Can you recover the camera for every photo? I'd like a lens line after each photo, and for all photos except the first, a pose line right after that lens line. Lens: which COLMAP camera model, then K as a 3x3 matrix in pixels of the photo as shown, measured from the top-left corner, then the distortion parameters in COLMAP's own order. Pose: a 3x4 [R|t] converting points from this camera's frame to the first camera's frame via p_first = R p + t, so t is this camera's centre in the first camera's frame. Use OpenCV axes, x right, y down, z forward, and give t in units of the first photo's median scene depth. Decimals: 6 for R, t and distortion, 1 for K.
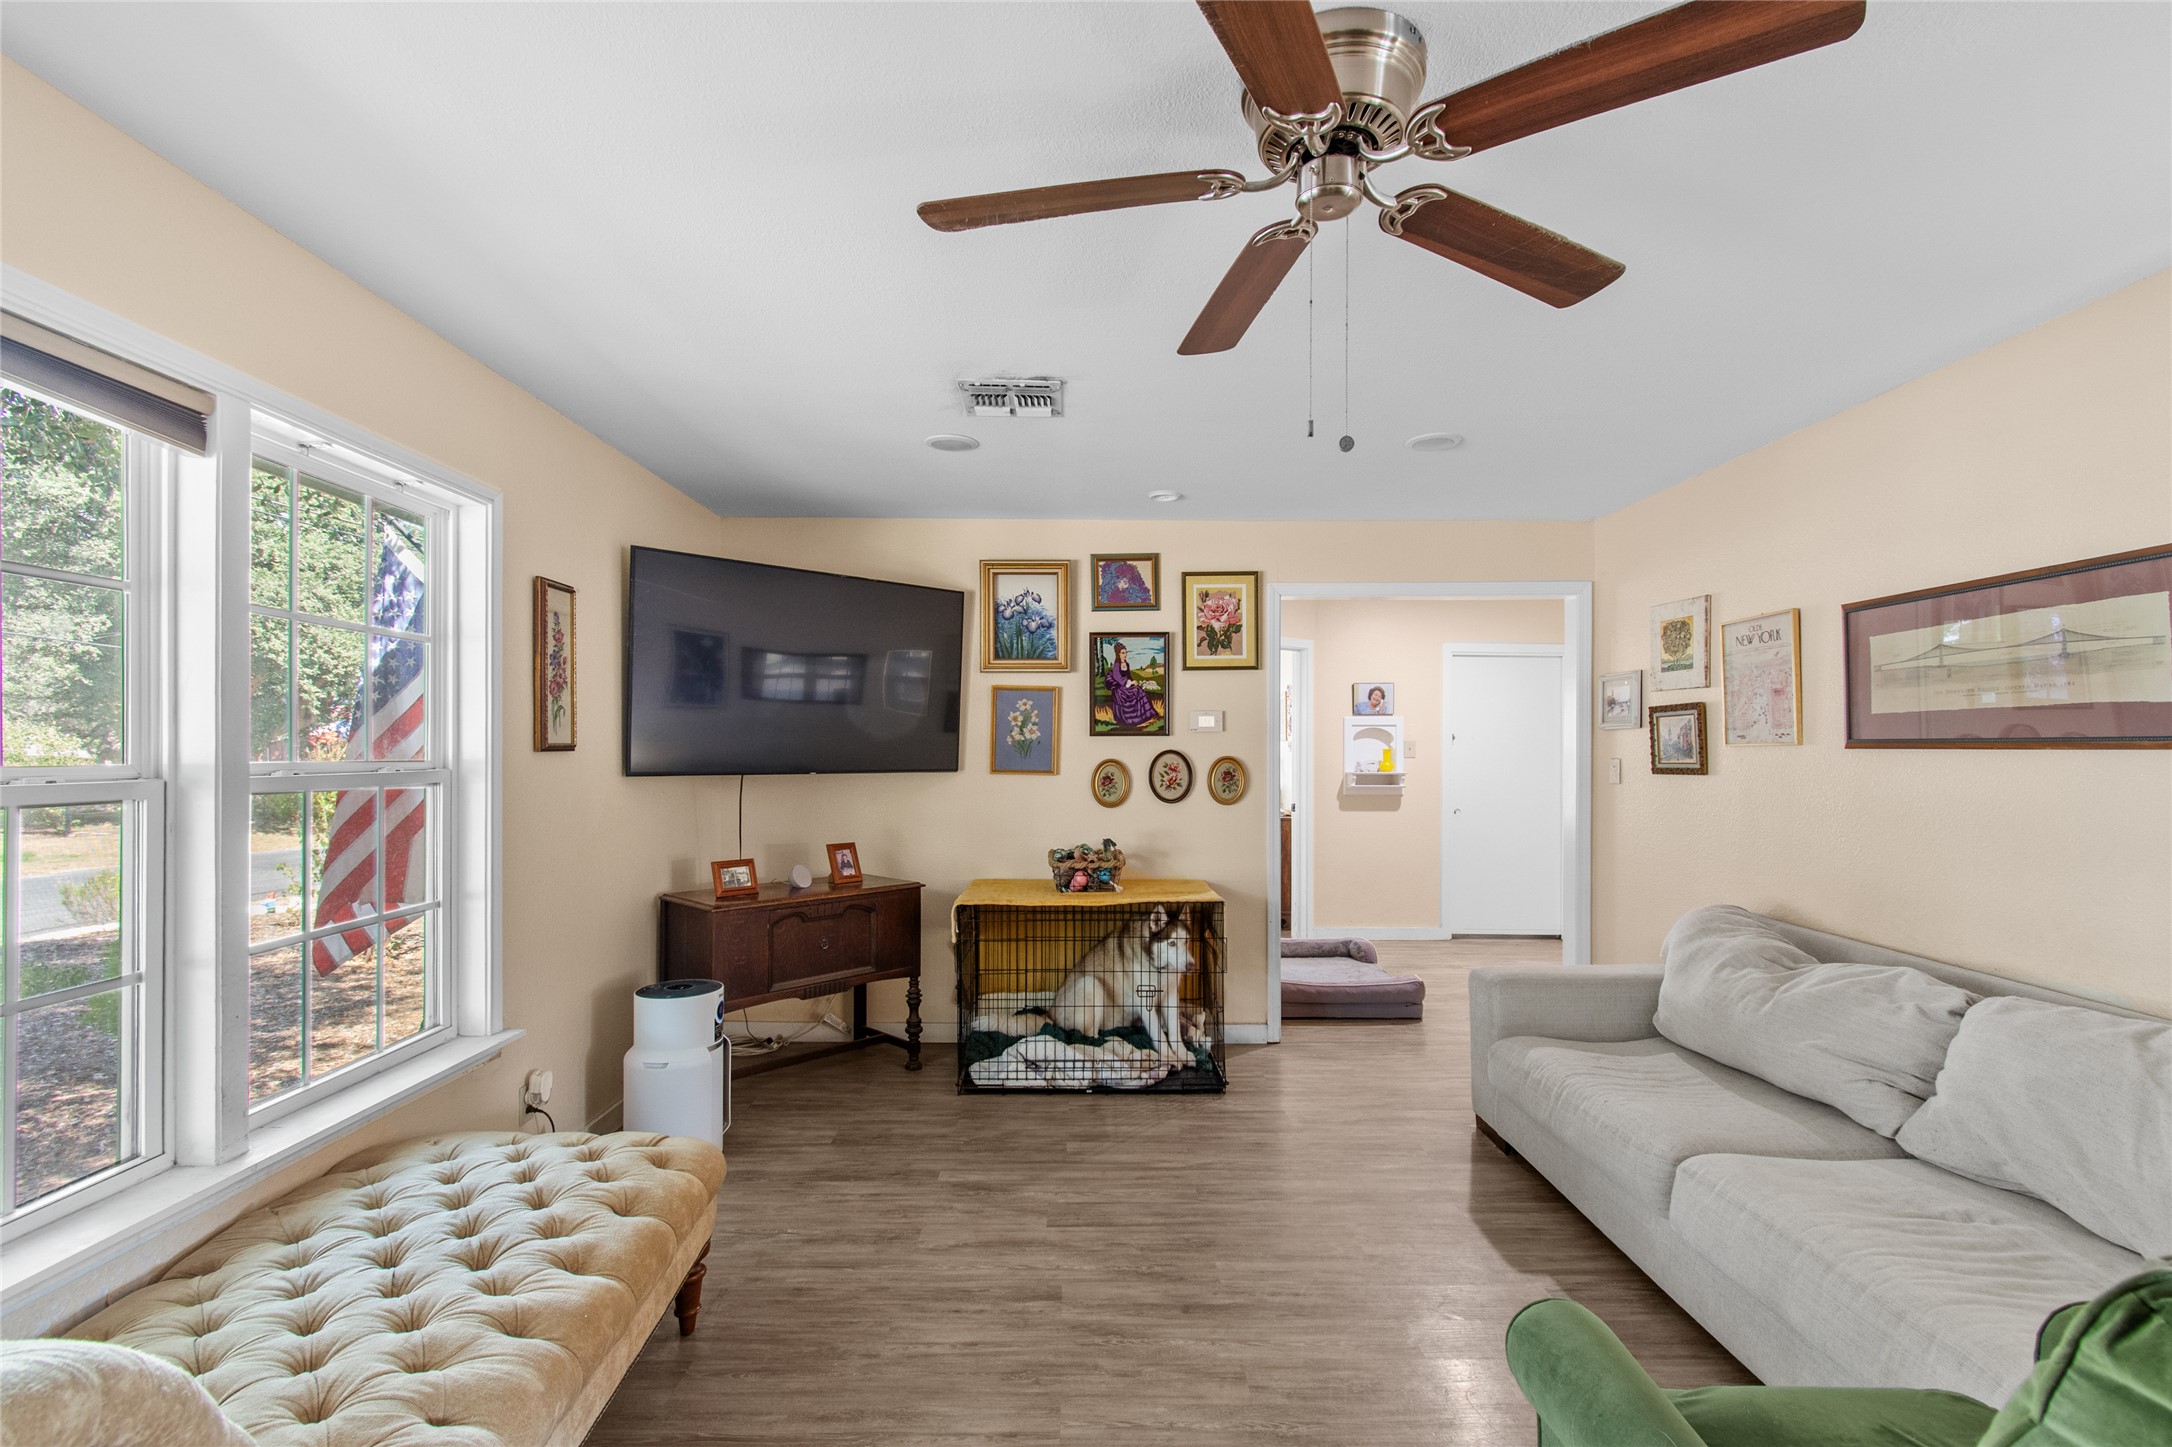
lens RADIAL K [[968.6, 0, 1083.3], [0, 968.6, 747.9], [0, 0, 1]] dist [0.000079, 0.000076]
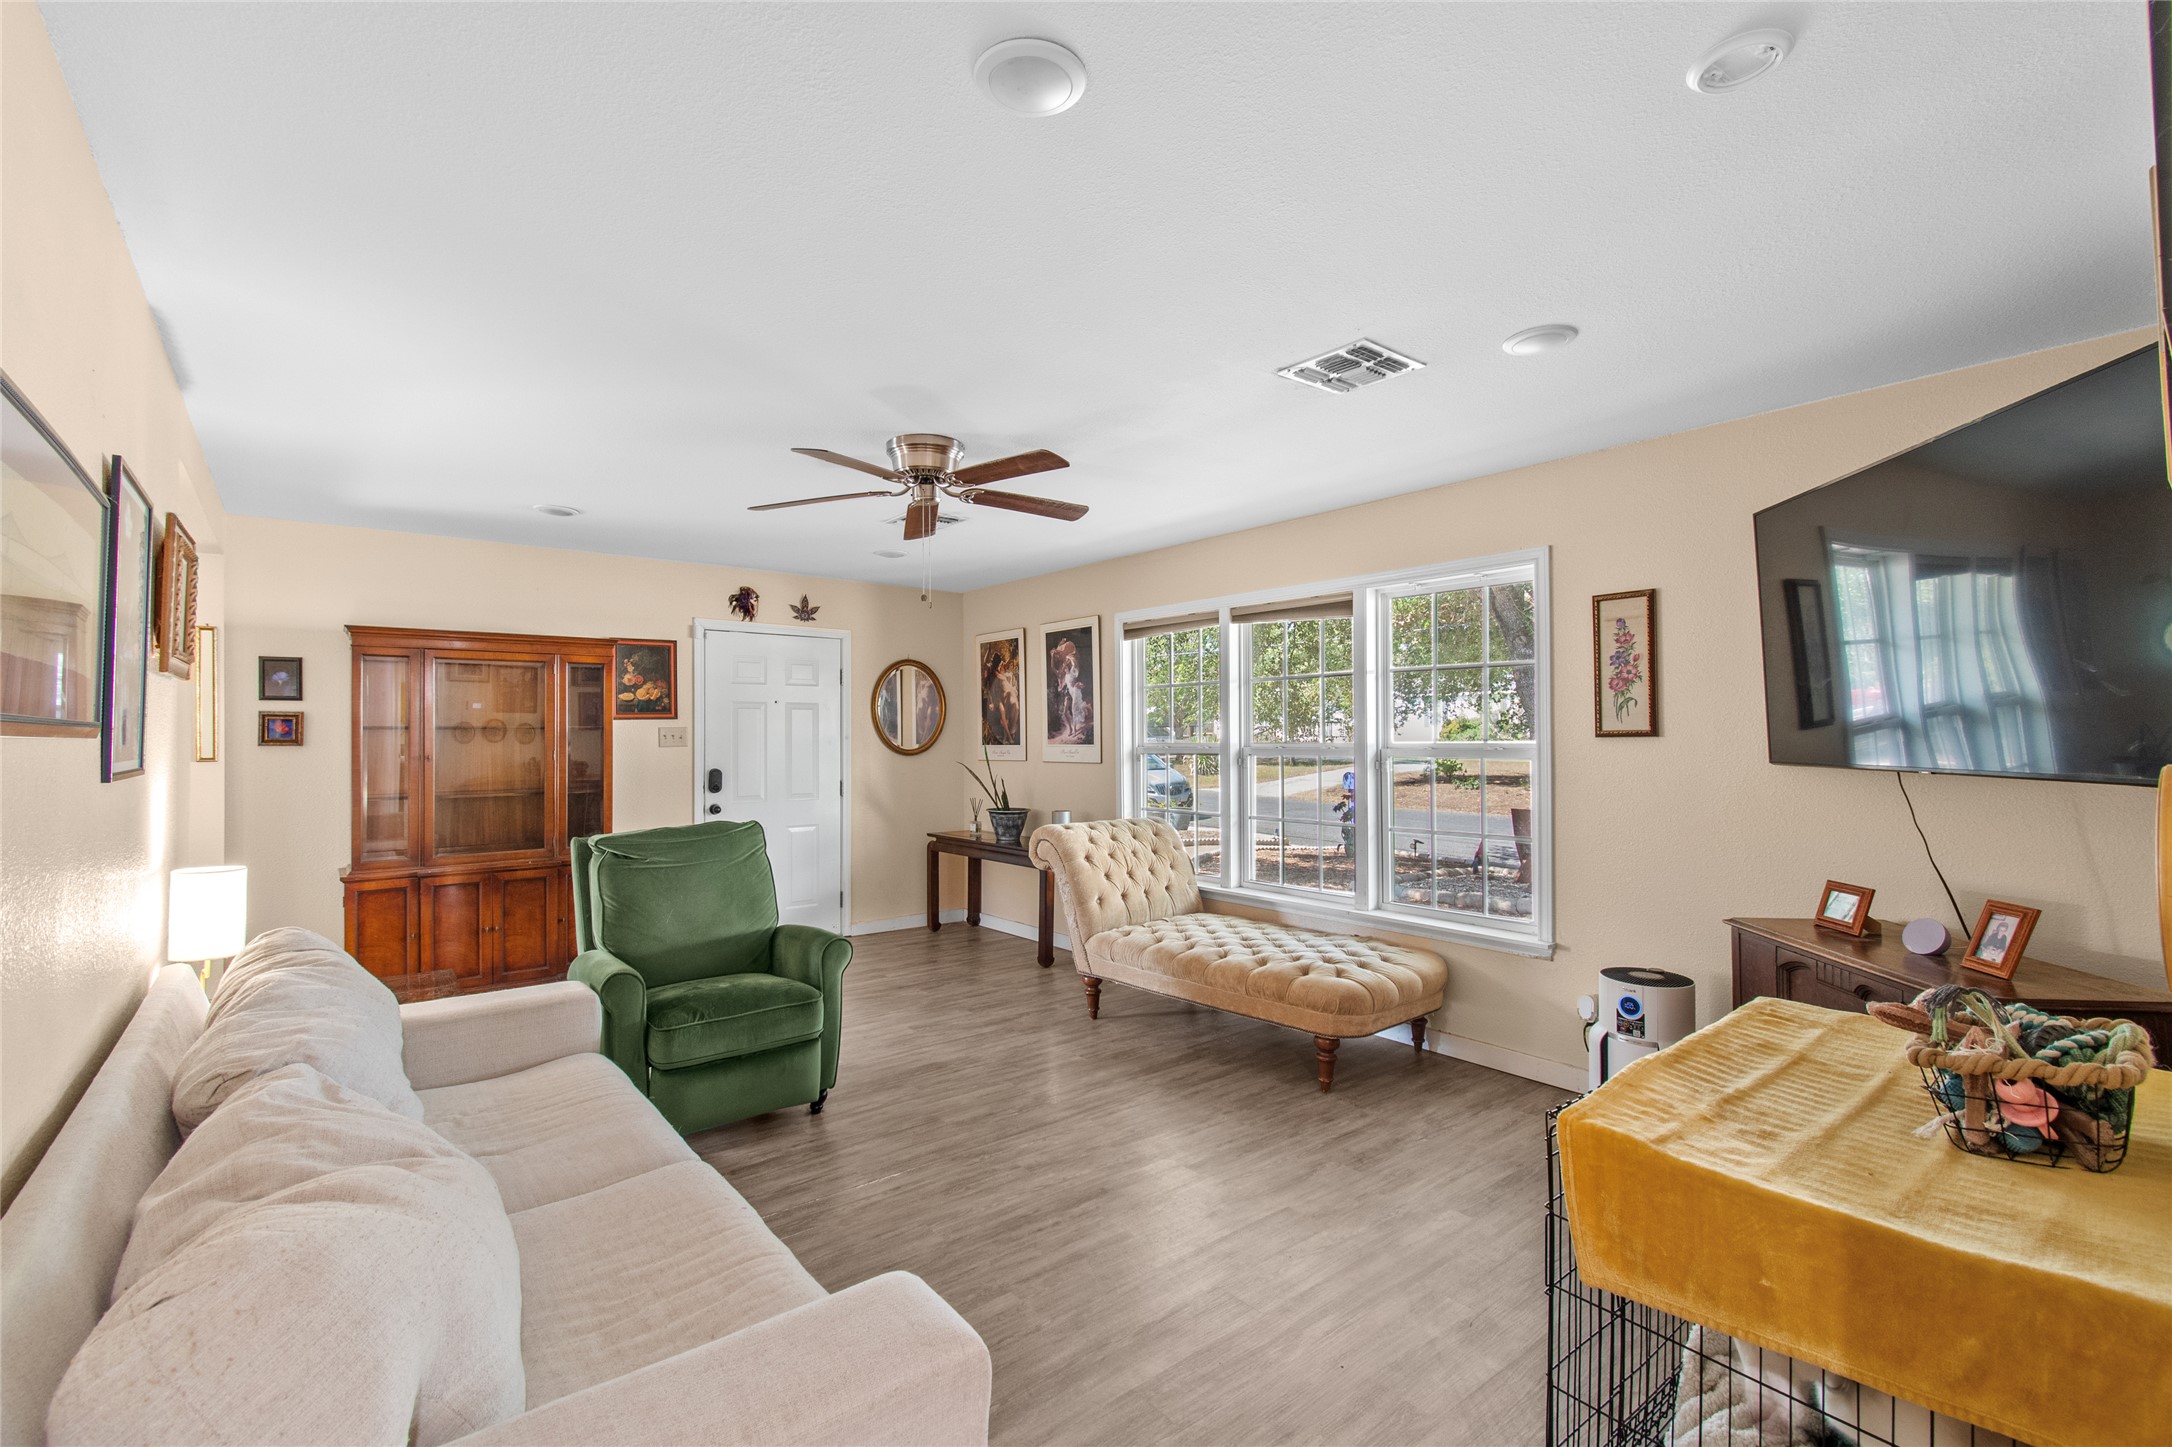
lens RADIAL K [[952.9, 0, 1077.9], [0, 952.9, 713.4], [0, 0, 1]] dist [-0.000970, -0.000631]
pose [[-0.785336, -0.010713, -0.618977, 0.464458], [0.006720, 0.999644, -0.025827, 0.000045], [0.619033, -0.024443, -0.784984, 1.014631]]
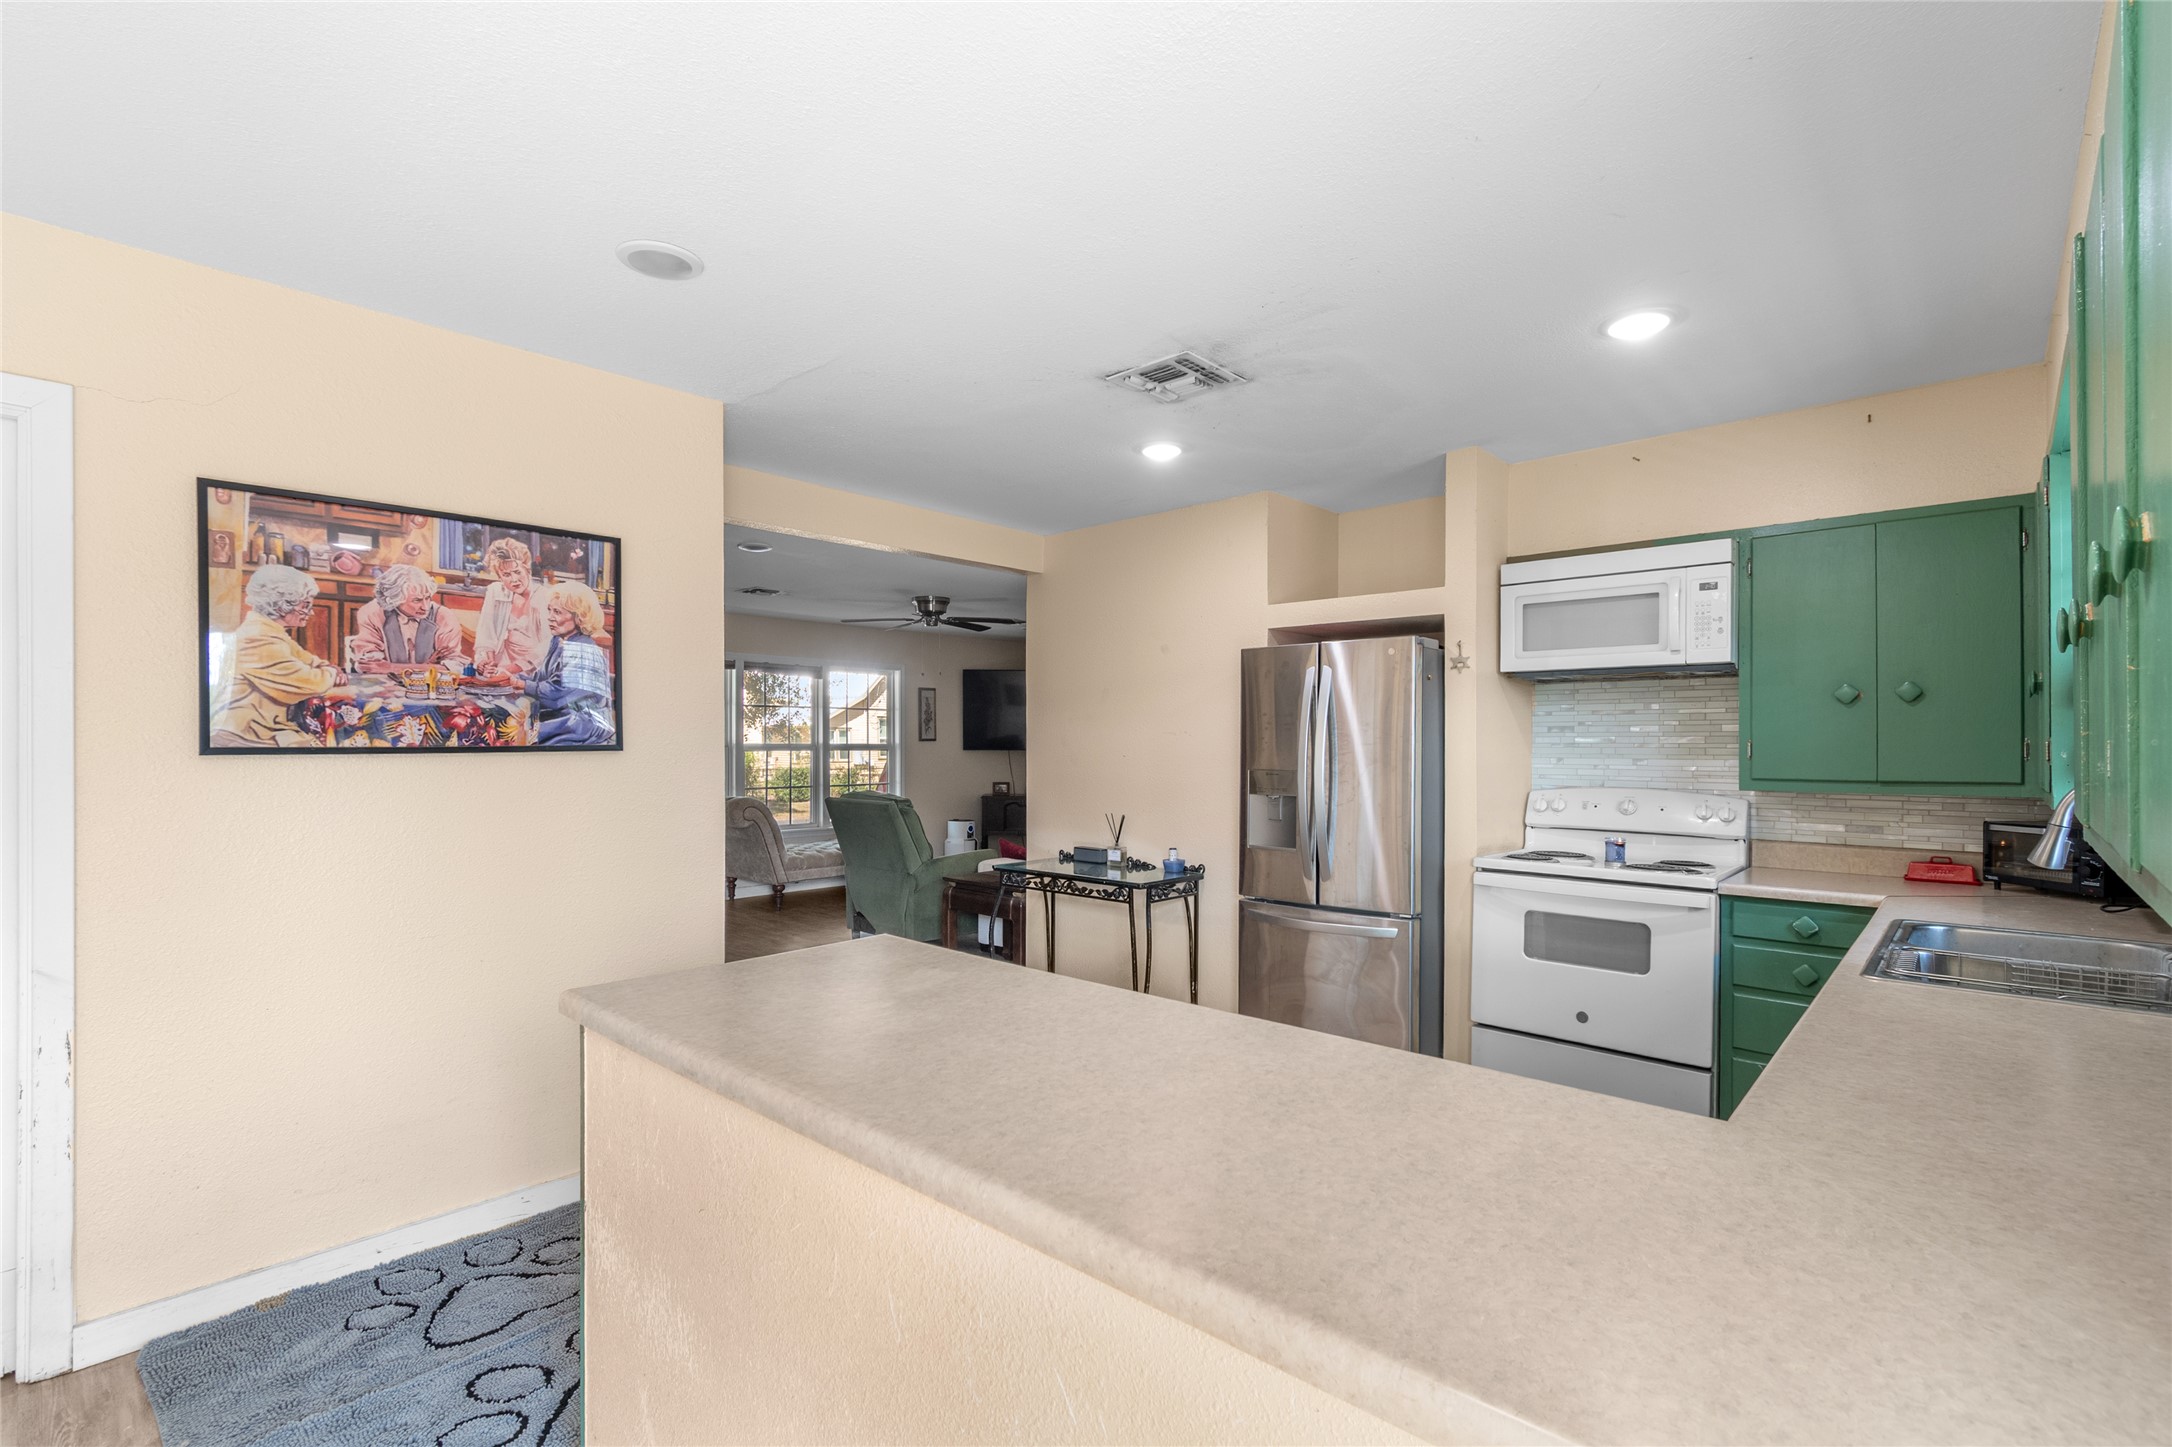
lens RADIAL K [[978.4, 0, 1089.9], [0, 978.4, 733.0], [0, 0, 1]] dist [0.000482, 0.000061]
pose [[0.729599, -0.006729, -0.683842, 1.407835], [0.001051, 0.999961, -0.008719, 0.004004], [0.683874, 0.005642, 0.729578, -0.680114]]
